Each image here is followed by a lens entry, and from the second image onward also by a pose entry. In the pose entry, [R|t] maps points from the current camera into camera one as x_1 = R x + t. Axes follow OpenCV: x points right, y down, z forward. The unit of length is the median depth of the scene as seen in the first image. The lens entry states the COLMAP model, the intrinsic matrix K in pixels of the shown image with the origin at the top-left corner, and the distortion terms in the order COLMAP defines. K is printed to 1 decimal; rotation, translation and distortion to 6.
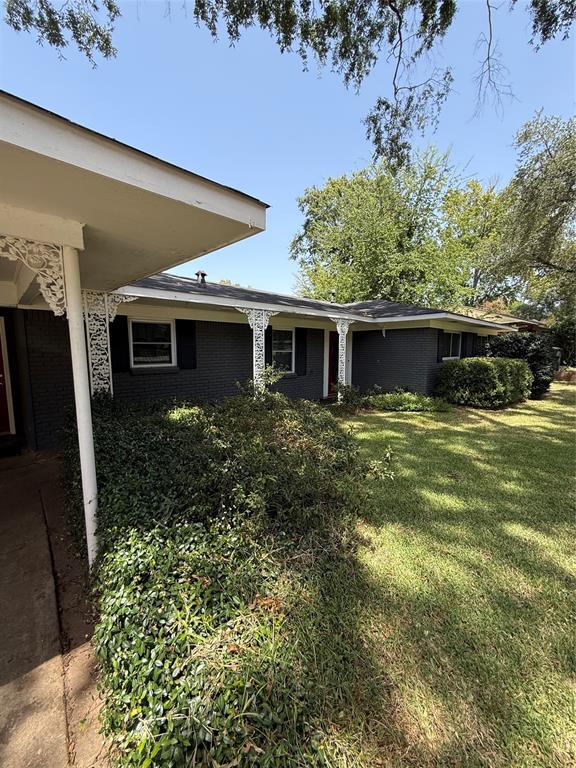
lens RADIAL K [[306.6, 0, 290.2], [0, 306.6, 382.8], [0, 0, 1]] dist [0.005918, -0.001622]
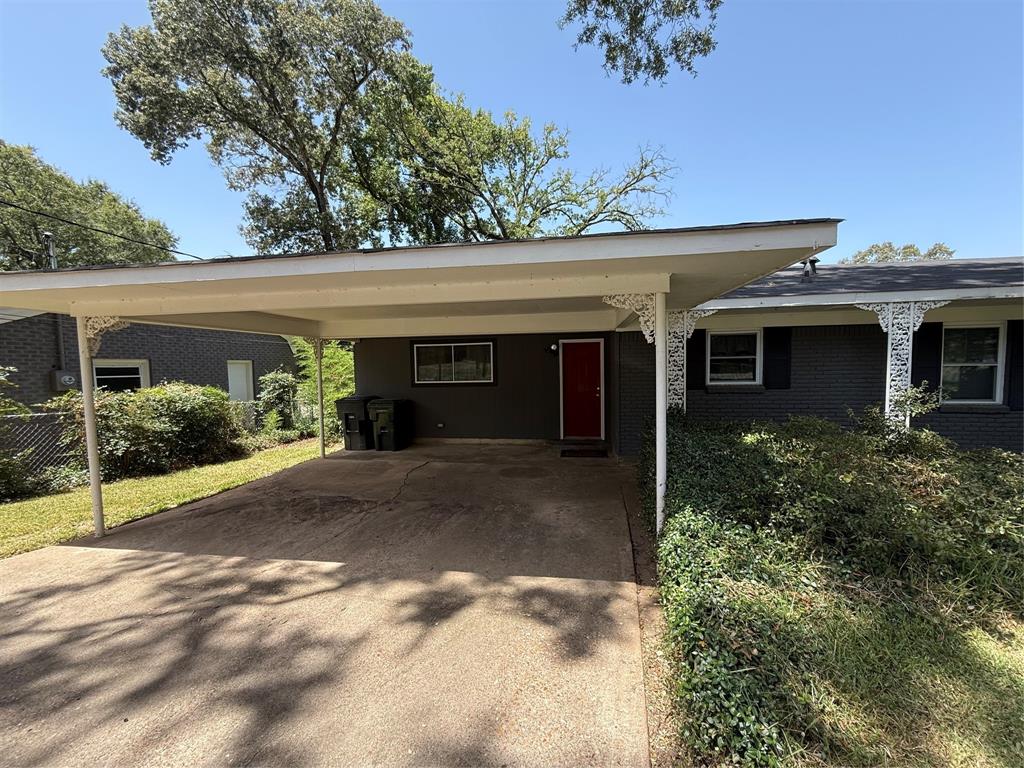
lens RADIAL K [[408.8, 0, 515.1], [0, 408.8, 386.5], [0, 0, 1]] dist [0.005918, -0.001622]
pose [[0.597354, 0.031496, -0.801359, 0.128549], [-0.072776, 0.997235, -0.015055, 0.017425], [0.798668, 0.067313, 0.597995, -0.201032]]
